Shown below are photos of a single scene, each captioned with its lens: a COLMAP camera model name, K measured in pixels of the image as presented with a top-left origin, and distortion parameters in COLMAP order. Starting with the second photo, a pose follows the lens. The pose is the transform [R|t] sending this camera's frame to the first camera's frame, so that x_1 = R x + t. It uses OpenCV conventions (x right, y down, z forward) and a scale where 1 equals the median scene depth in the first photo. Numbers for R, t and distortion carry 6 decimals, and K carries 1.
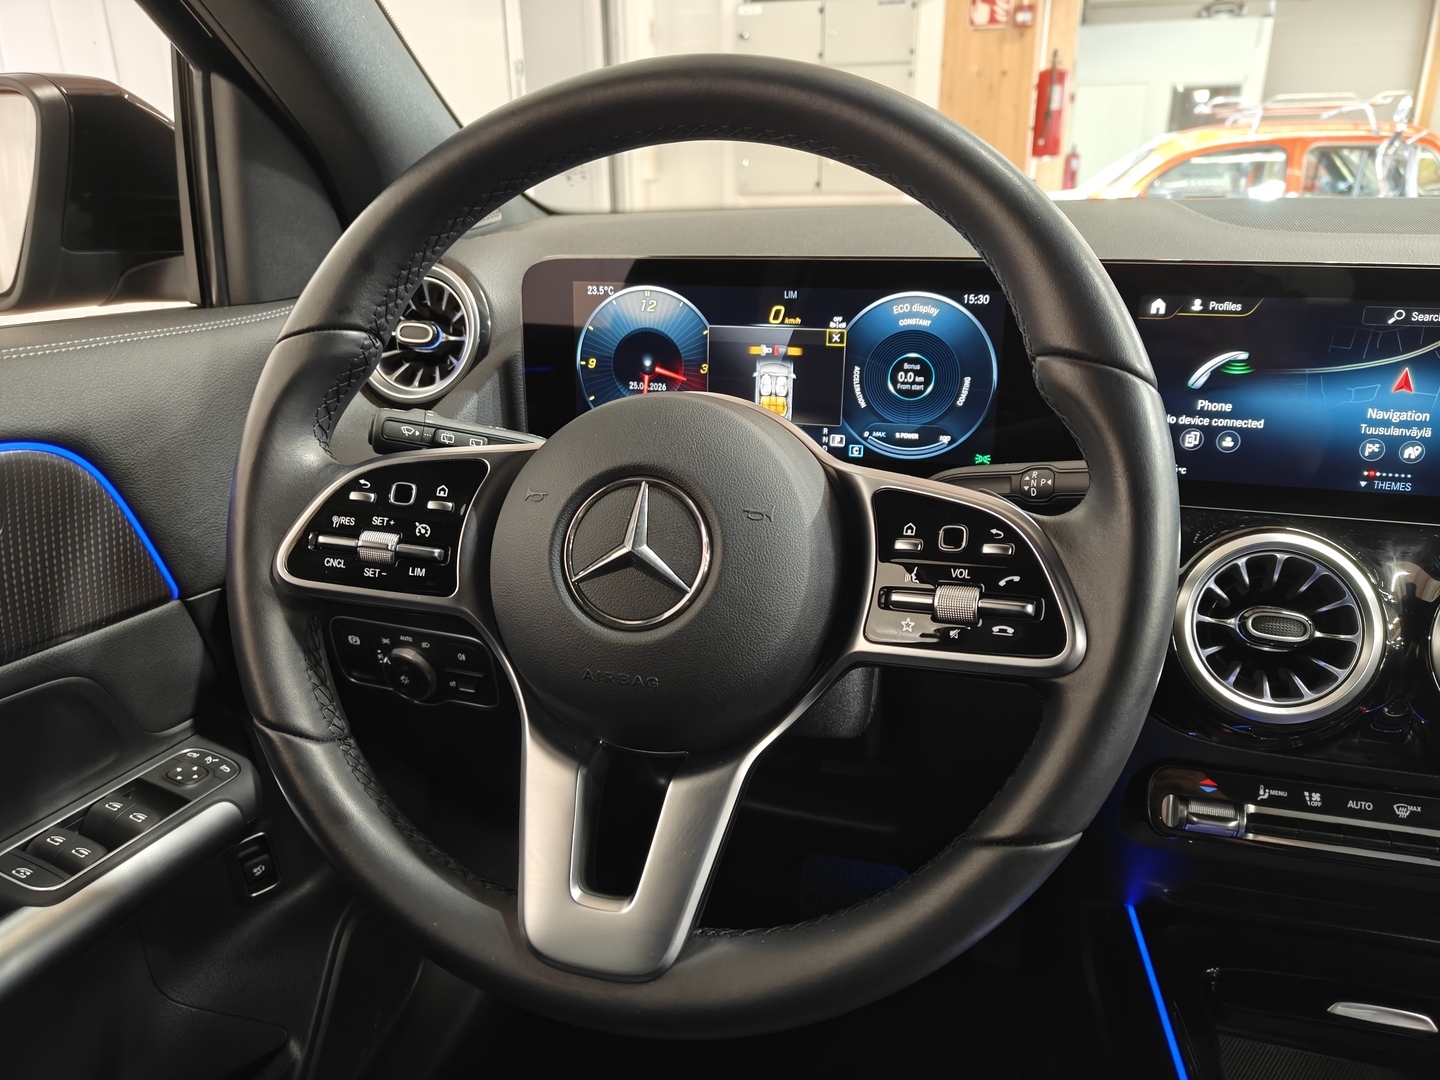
lens RADIAL K [[1012.8, 0, 720.0], [0, 1012.8, 540.0], [0, 0, 1]] dist [0.002997, -0.007326]
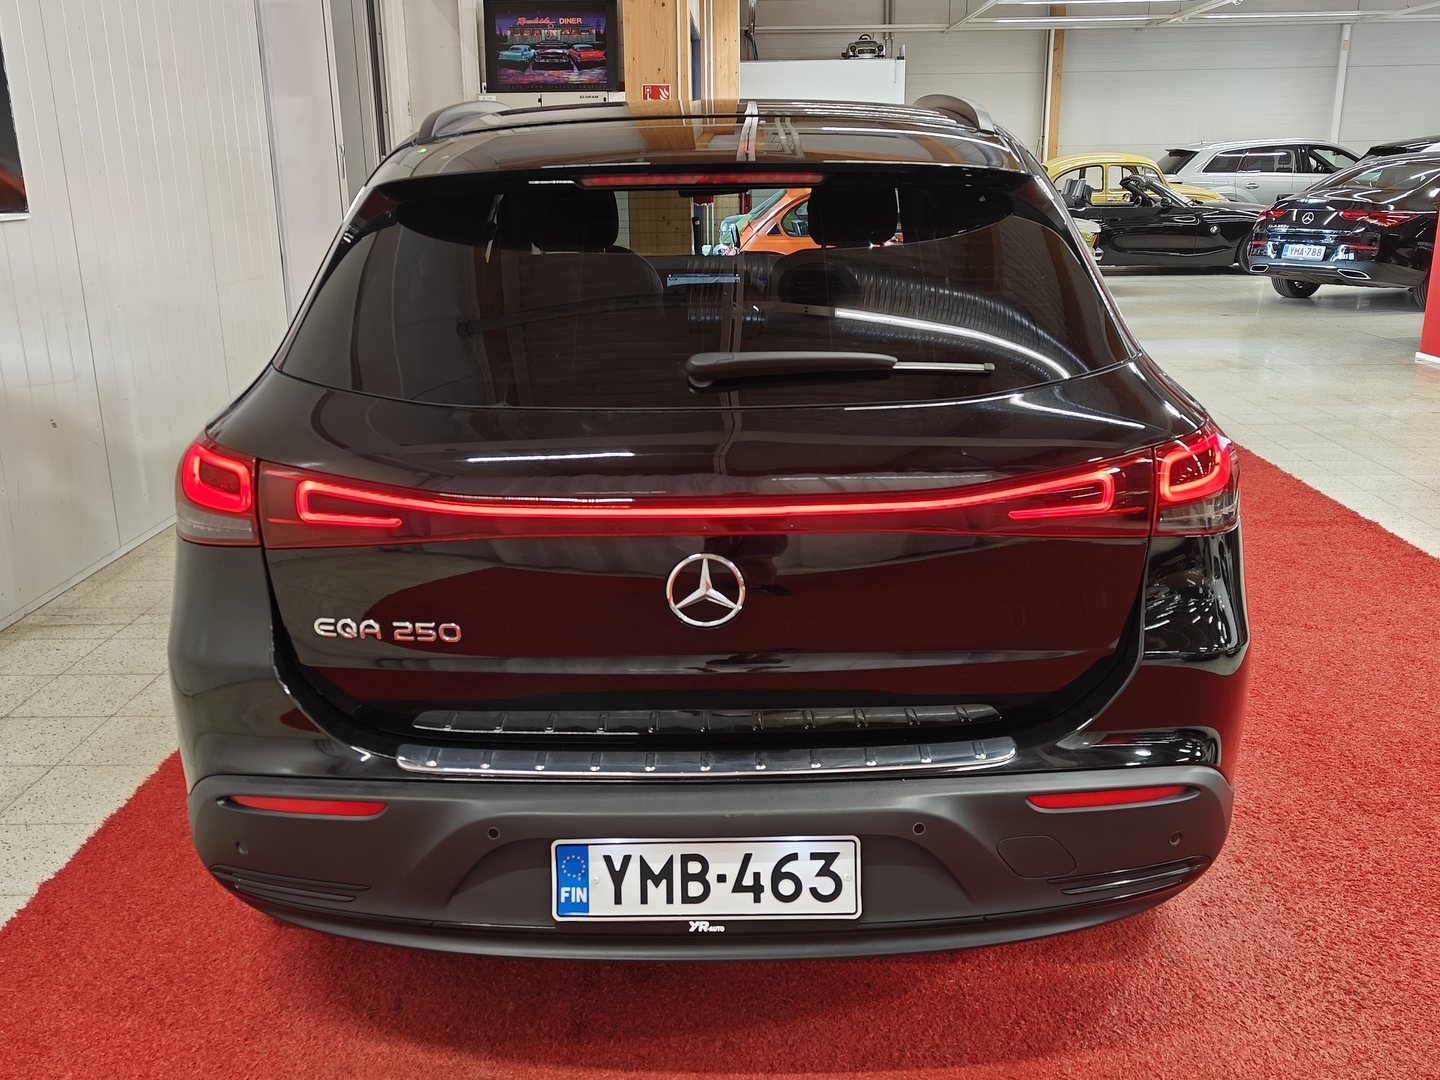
lens RADIAL K [[1321.0, 0, 720.0], [0, 1321.0, 540.0], [0, 0, 1]] dist [0.038590, 0.001322]
pose [[0.963163, -0.075297, 0.258161, -1.521905], [0.096287, 0.992915, -0.069632, 1.991419], [-0.251089, 0.091925, 0.963589, -6.616093]]
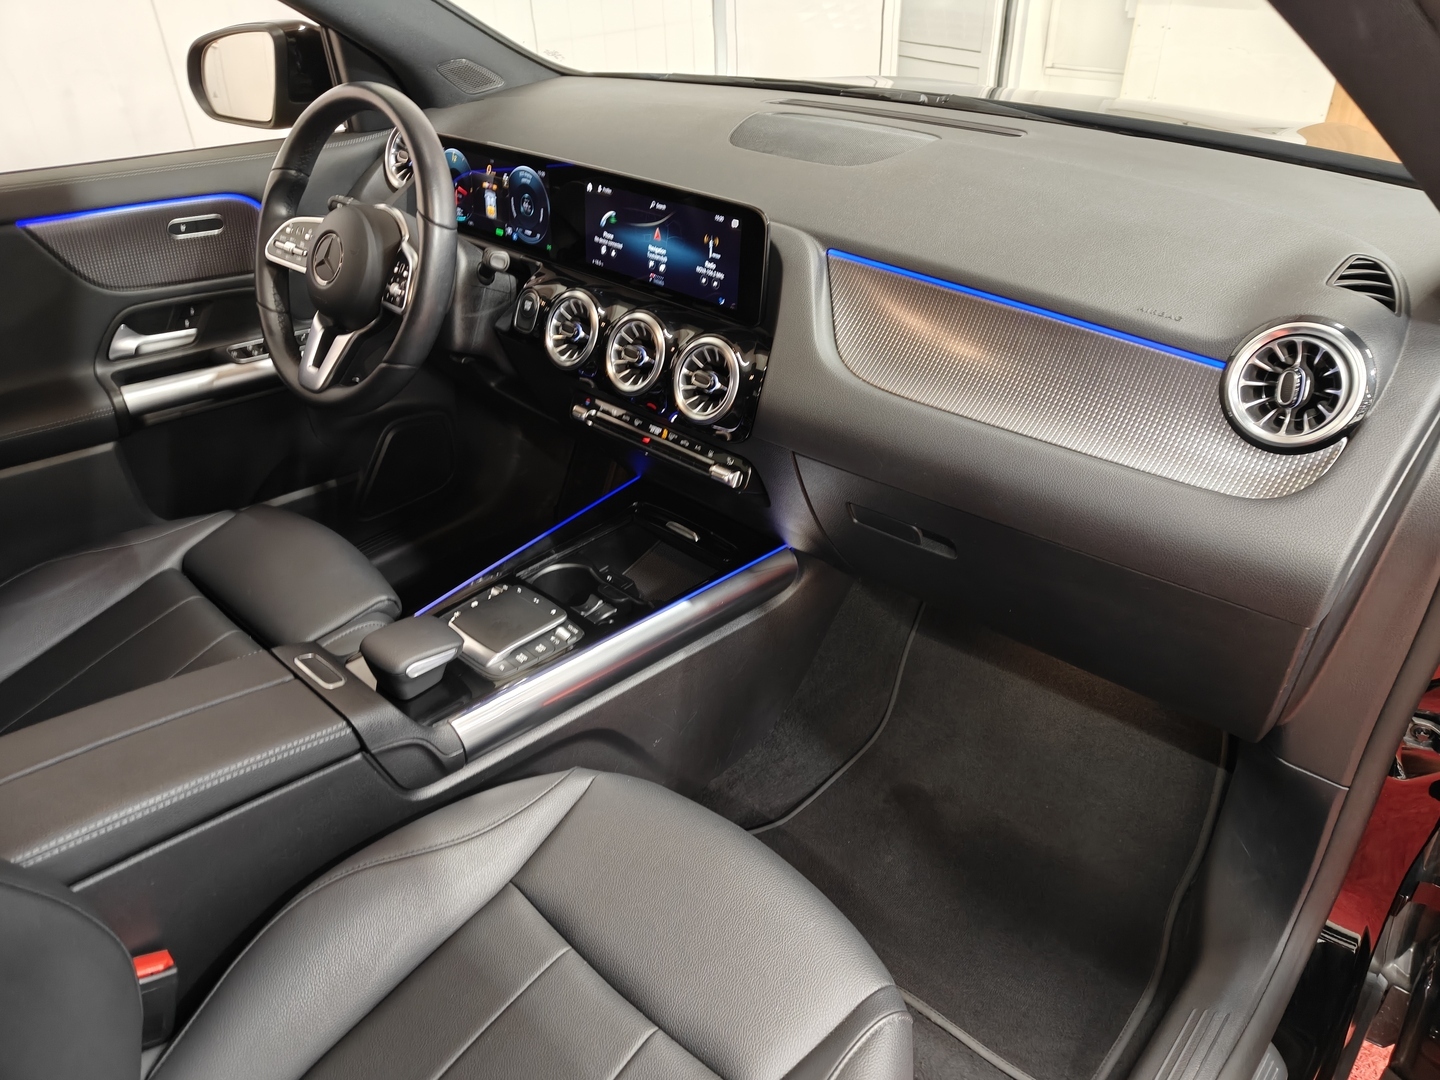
lens RADIAL K [[1012.8, 0, 720.0], [0, 1012.8, 540.0], [0, 0, 1]] dist [0.002997, -0.007326]
pose [[0.890168, 0.241901, -0.386114, 1.638468], [-0.144138, 0.953412, 0.265011, -0.112347], [0.432232, -0.180250, 0.883564, -0.947314]]
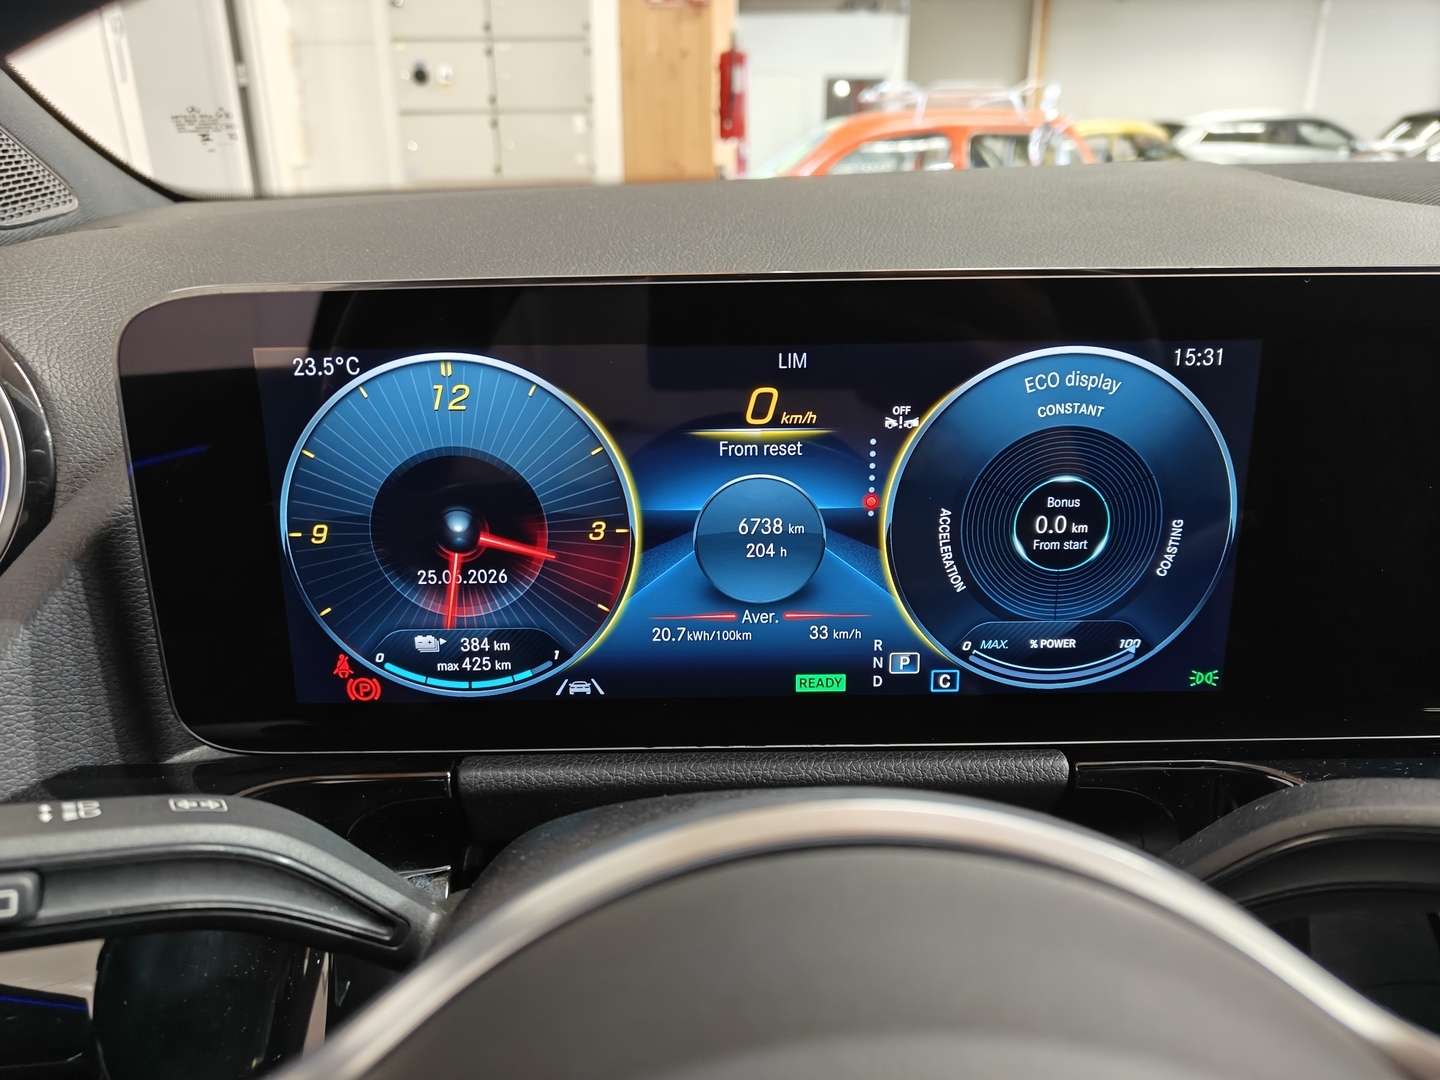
lens RADIAL K [[1028.1, 0, 720.0], [0, 1028.1, 540.0], [0, 0, 1]] dist [-0.007176, -0.006410]
pose [[0.952357, -0.104199, 0.286633, -0.100236], [0.102759, 0.994503, 0.020107, -0.182051], [-0.287152, 0.010305, 0.957830, 0.598325]]
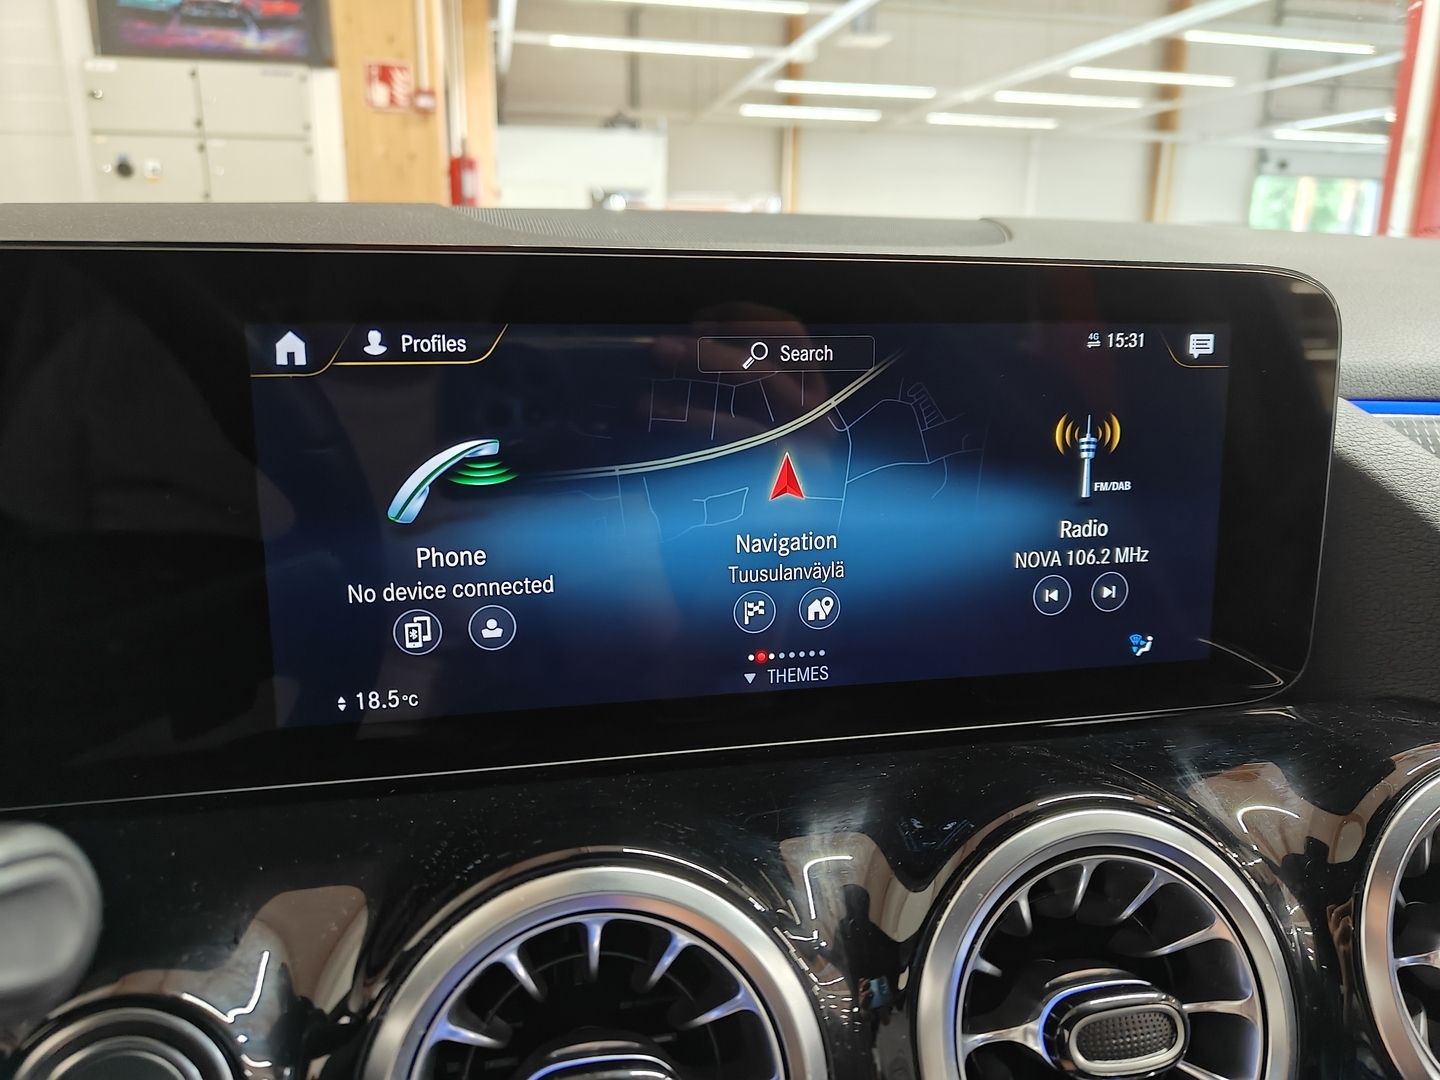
lens RADIAL K [[1027.1, 0, 720.0], [0, 1027.1, 540.0], [0, 0, 1]] dist [-0.016088, -0.005627]
pose [[0.875338, -0.103637, 0.472274, 0.351961], [0.145398, 0.987970, -0.052685, -0.091383], [-0.461132, 0.114784, 0.879876, 0.497071]]
